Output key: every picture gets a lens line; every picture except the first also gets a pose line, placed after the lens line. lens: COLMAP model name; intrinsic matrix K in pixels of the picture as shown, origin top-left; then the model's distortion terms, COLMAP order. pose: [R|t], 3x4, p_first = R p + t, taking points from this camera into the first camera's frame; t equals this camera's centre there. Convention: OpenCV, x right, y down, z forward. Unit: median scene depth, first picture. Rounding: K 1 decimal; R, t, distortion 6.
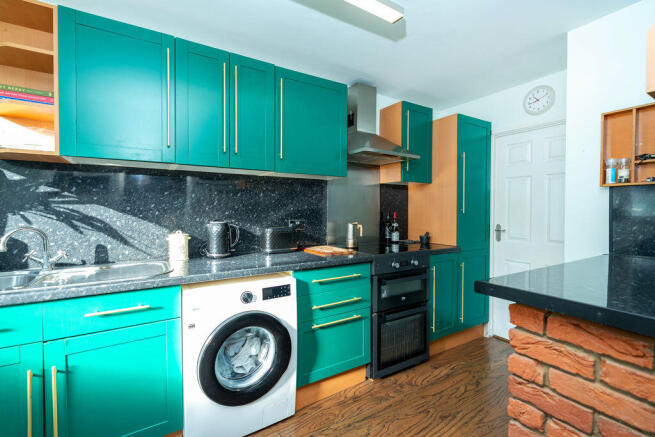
lens RADIAL K [[291.9, 0, 328.2], [0, 291.9, 214.7], [0, 0, 1]] dist [-0.004131, -0.000537]
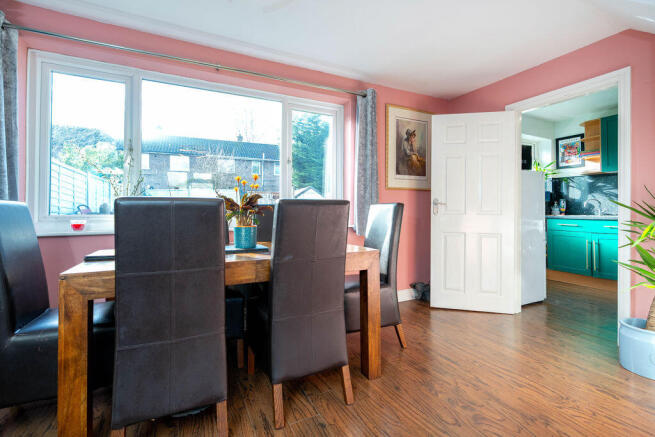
lens RADIAL K [[291.9, 0, 329.5], [0, 291.9, 206.6], [0, 0, 1]] dist [-0.004131, -0.000537]
pose [[-0.088066, -0.010041, -0.996064, 1.843690], [-0.022401, 0.999716, -0.008097, 0.187688], [0.995863, 0.021600, -0.088266, -1.187170]]
